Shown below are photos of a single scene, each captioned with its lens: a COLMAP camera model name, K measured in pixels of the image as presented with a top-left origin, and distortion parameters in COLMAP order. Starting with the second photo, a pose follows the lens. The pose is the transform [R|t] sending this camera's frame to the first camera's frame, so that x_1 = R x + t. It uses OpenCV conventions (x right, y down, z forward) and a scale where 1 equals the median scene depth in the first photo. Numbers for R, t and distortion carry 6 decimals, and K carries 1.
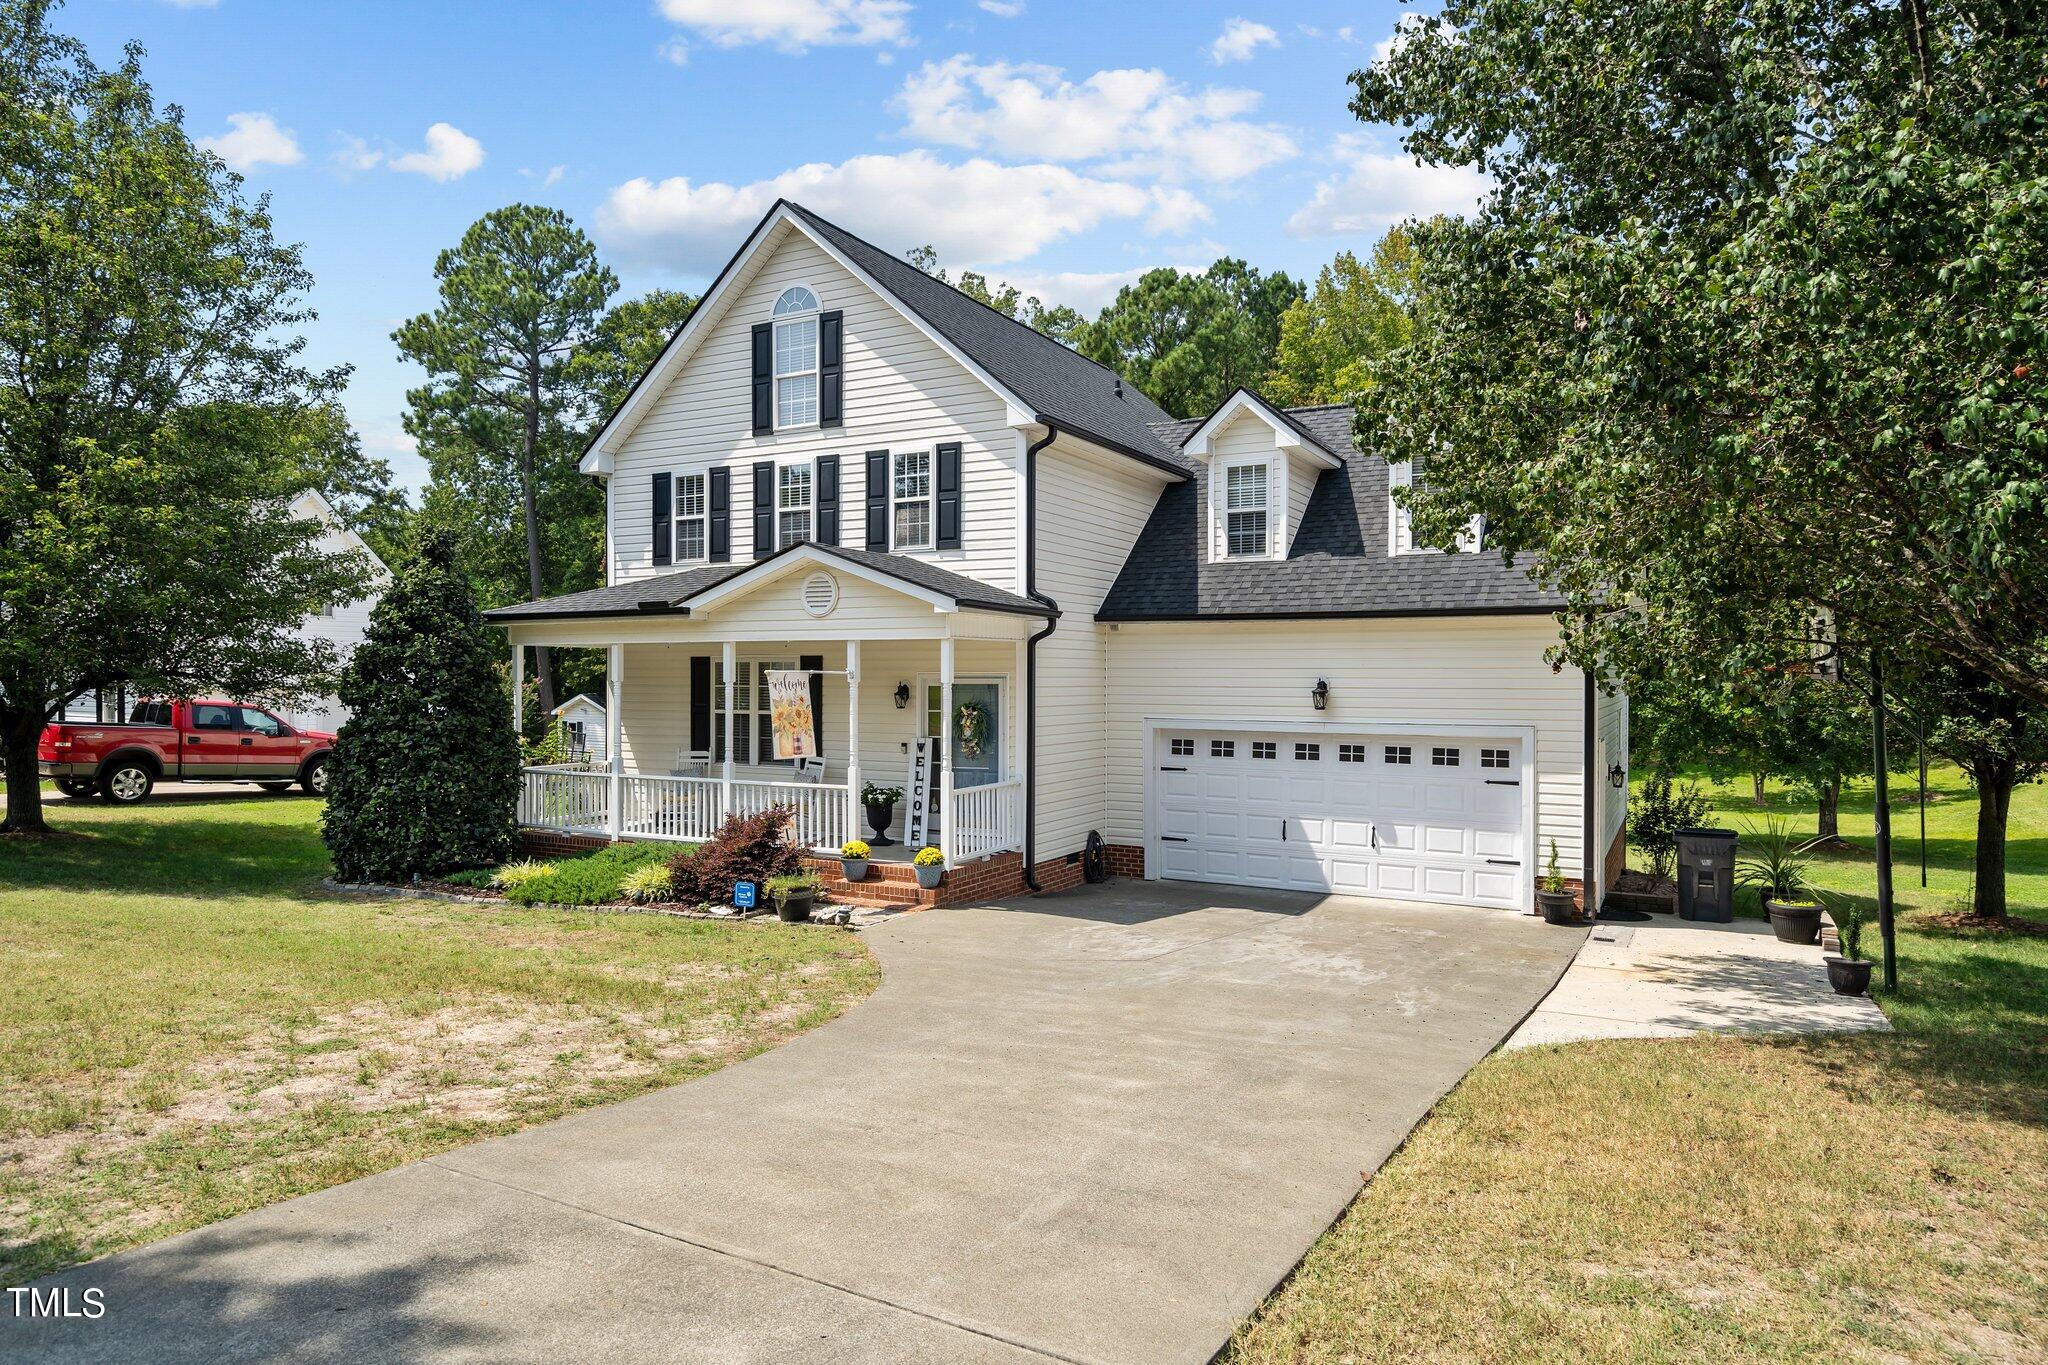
lens RADIAL K [[1289.2, 0, 1028.2], [0, 1289.2, 682.6], [0, 0, 1]] dist [0.005831, -0.000042]
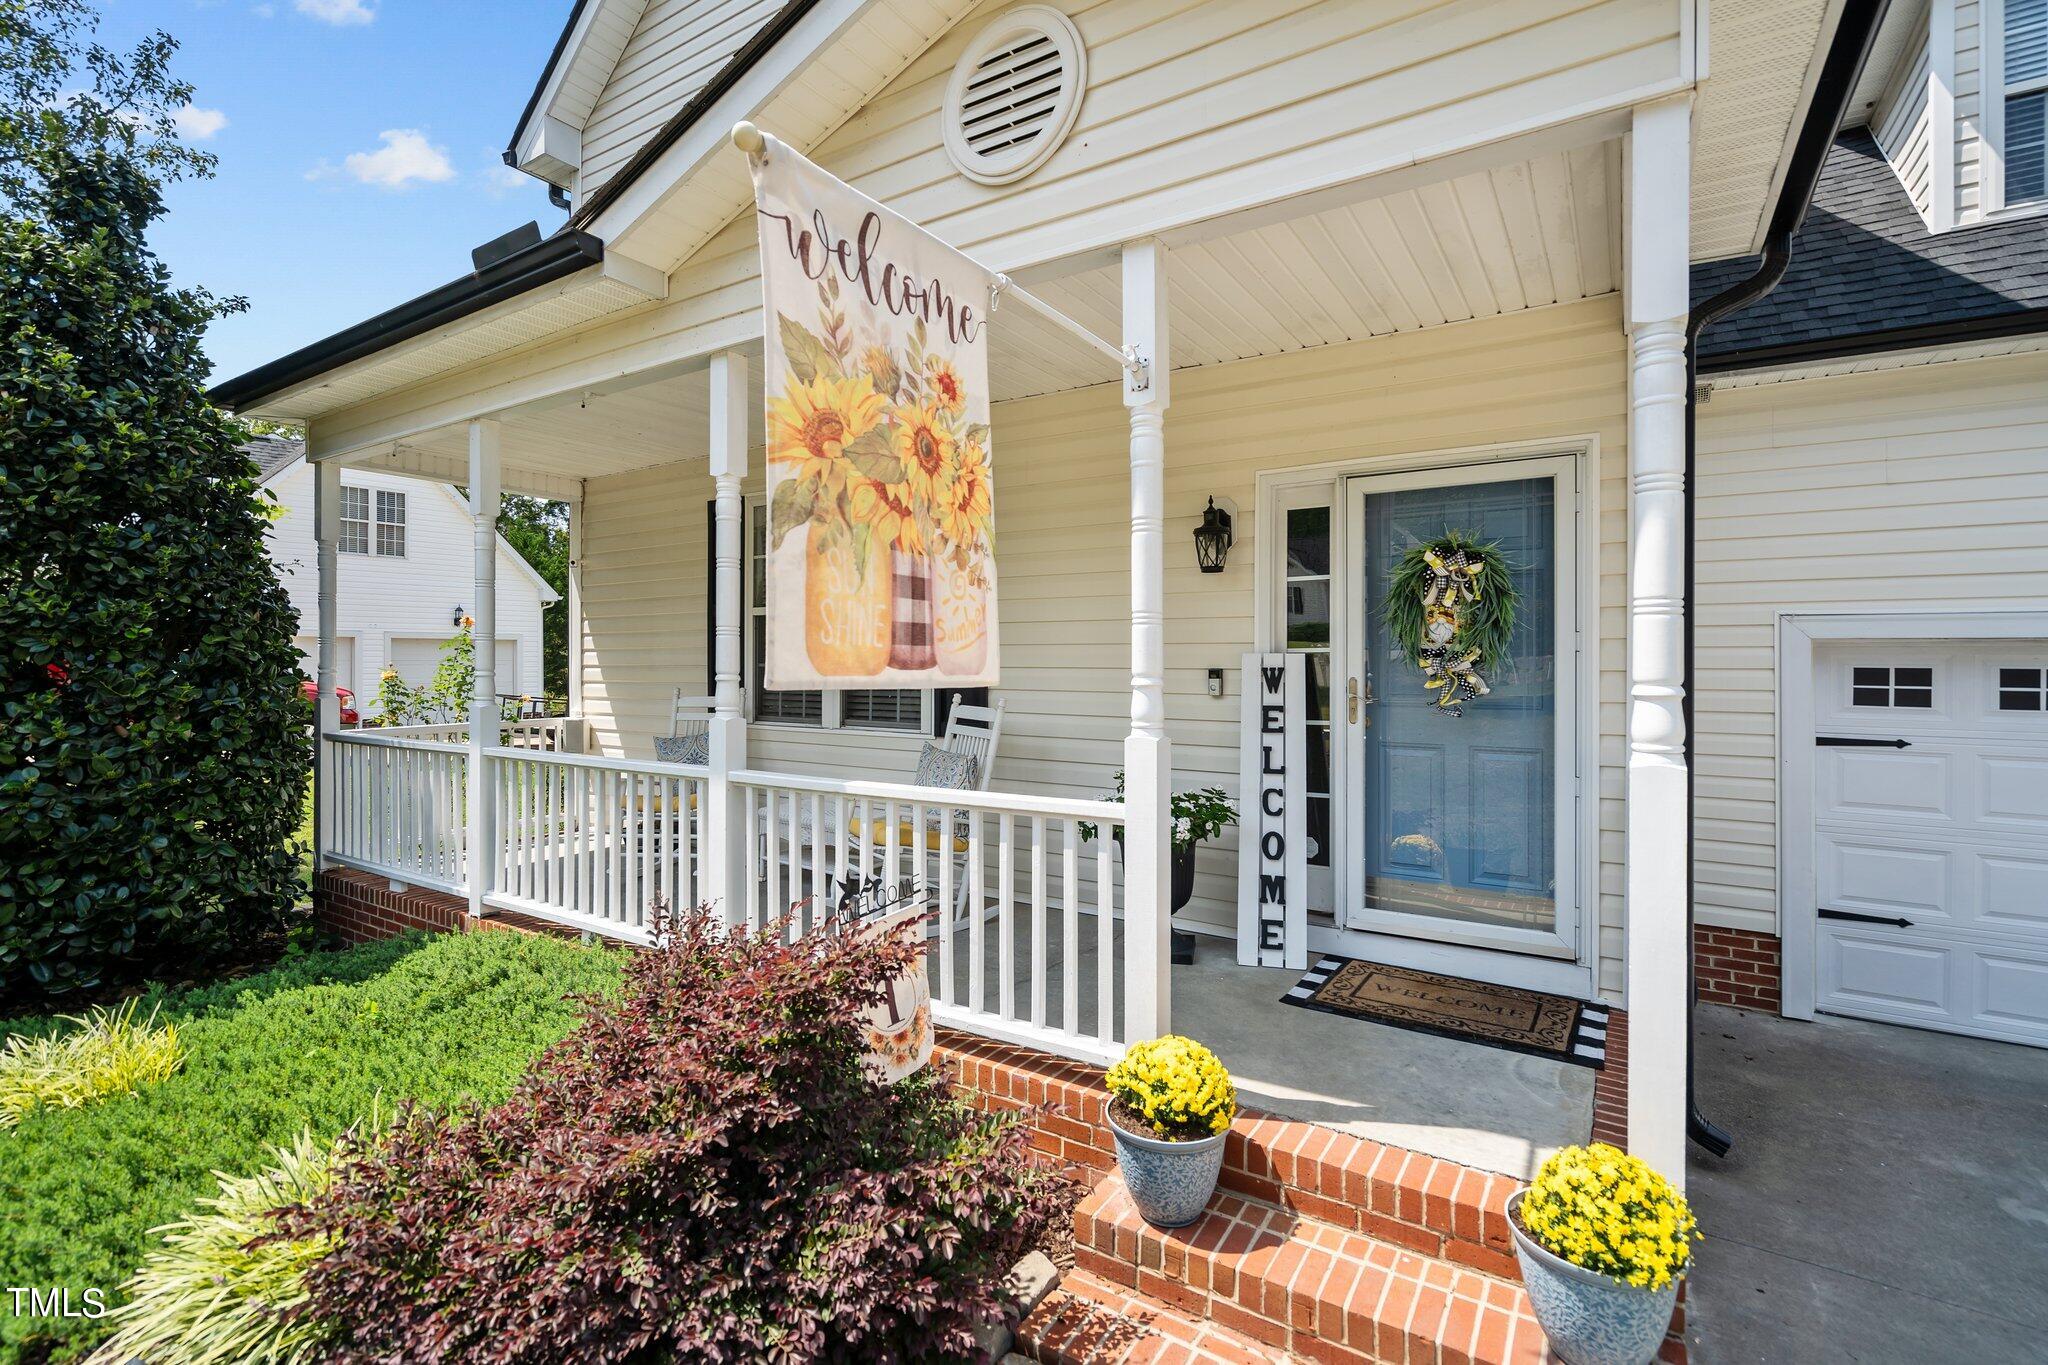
lens RADIAL K [[930.8, 0, 1018.0], [0, 930.8, 669.4], [0, 0, 1]] dist [-0.002178, -0.000104]
pose [[0.996568, 0.000562, -0.082781, -0.129043], [-0.000627, 1.000000, -0.000757, 0.046725], [0.082781, 0.000807, 0.996567, 0.721478]]
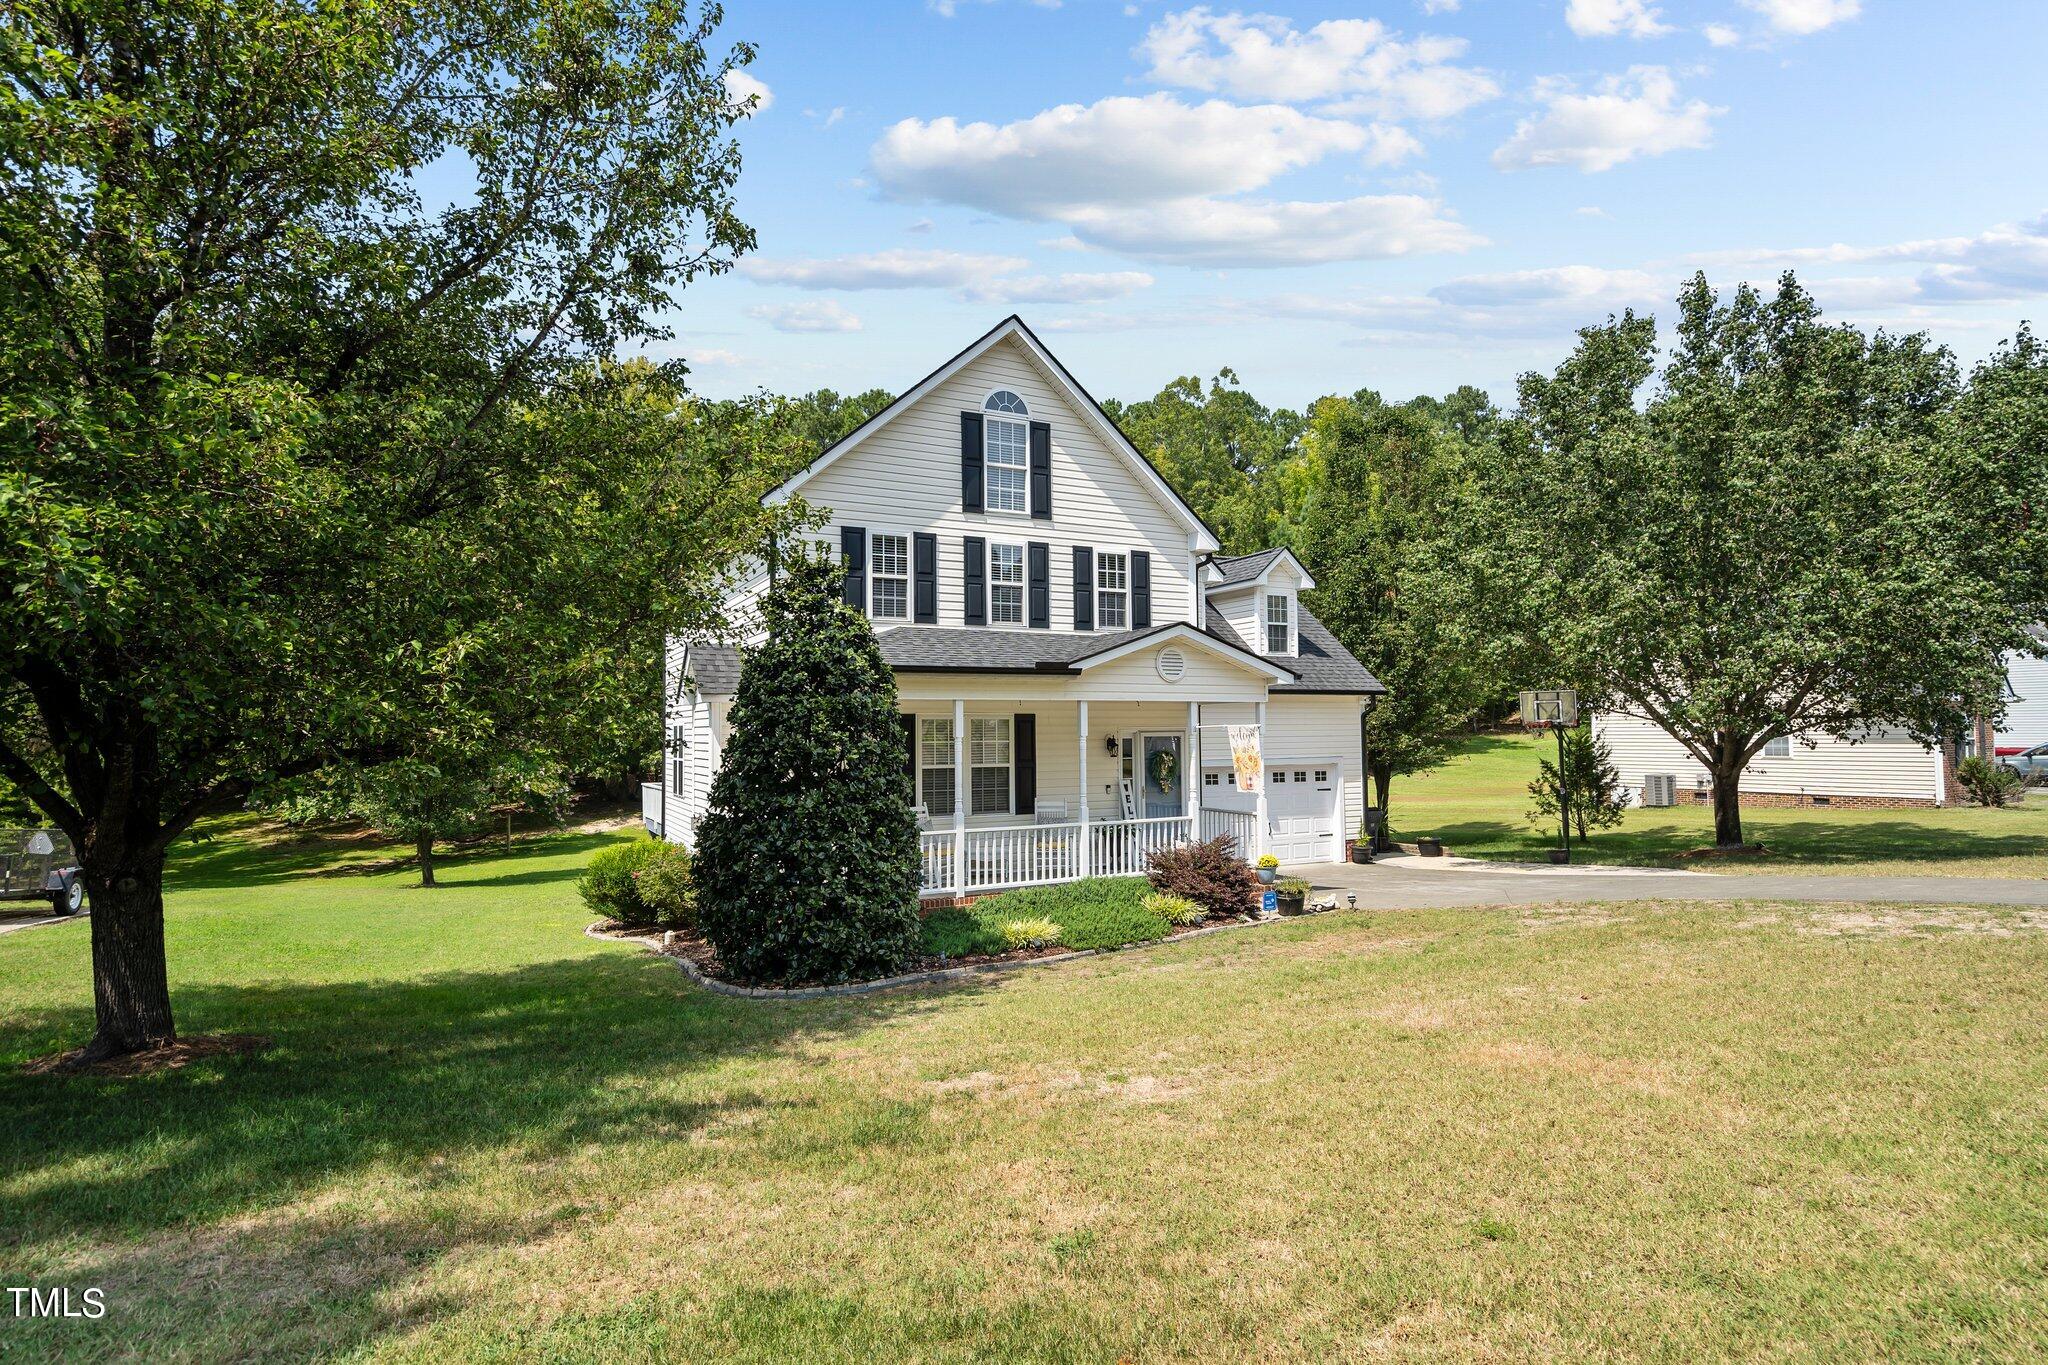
lens RADIAL K [[1020.7, 0, 1019.7], [0, 1020.7, 688.3], [0, 0, 1]] dist [-0.000867, 0.000012]
pose [[0.566333, 0.030758, 0.823602, -0.943628], [0.014111, 0.998795, -0.047003, -0.000778], [-0.824056, 0.038241, 0.565216, 0.506803]]
